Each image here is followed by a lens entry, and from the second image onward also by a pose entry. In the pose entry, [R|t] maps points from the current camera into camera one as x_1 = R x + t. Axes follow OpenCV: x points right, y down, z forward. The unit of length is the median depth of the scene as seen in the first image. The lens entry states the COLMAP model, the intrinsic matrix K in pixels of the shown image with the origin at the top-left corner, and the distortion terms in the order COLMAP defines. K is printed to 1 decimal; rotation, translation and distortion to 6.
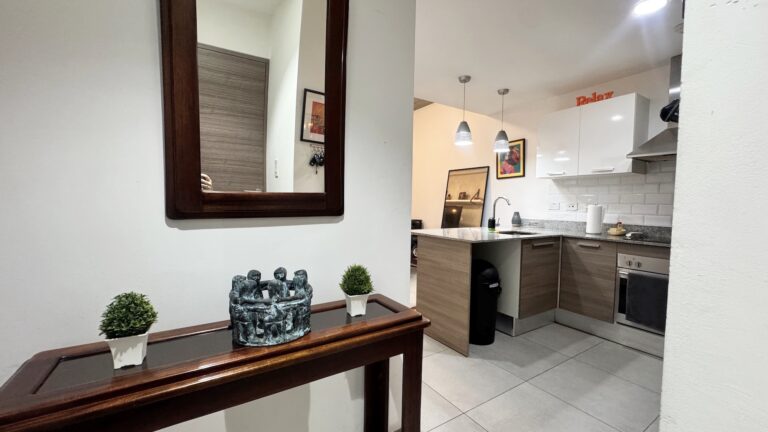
lens RADIAL K [[307.1, 0, 384.1], [0, 307.1, 215.1], [0, 0, 1]] dist [-0.002586, 0.000403]
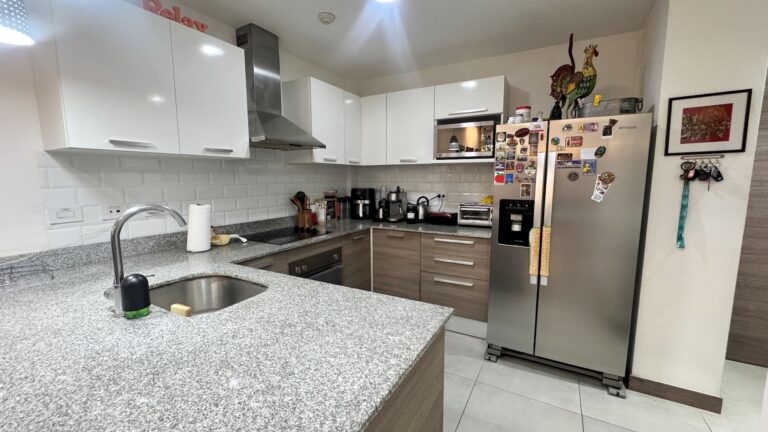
lens RADIAL K [[307.1, 0, 384.0], [0, 307.1, 216.2], [0, 0, 1]] dist [-0.002586, 0.000403]
pose [[-0.470431, -0.108316, 0.875764, -0.039017], [0.046883, 0.987969, 0.147378, -0.078776], [-0.881190, 0.110389, -0.459693, 0.900584]]
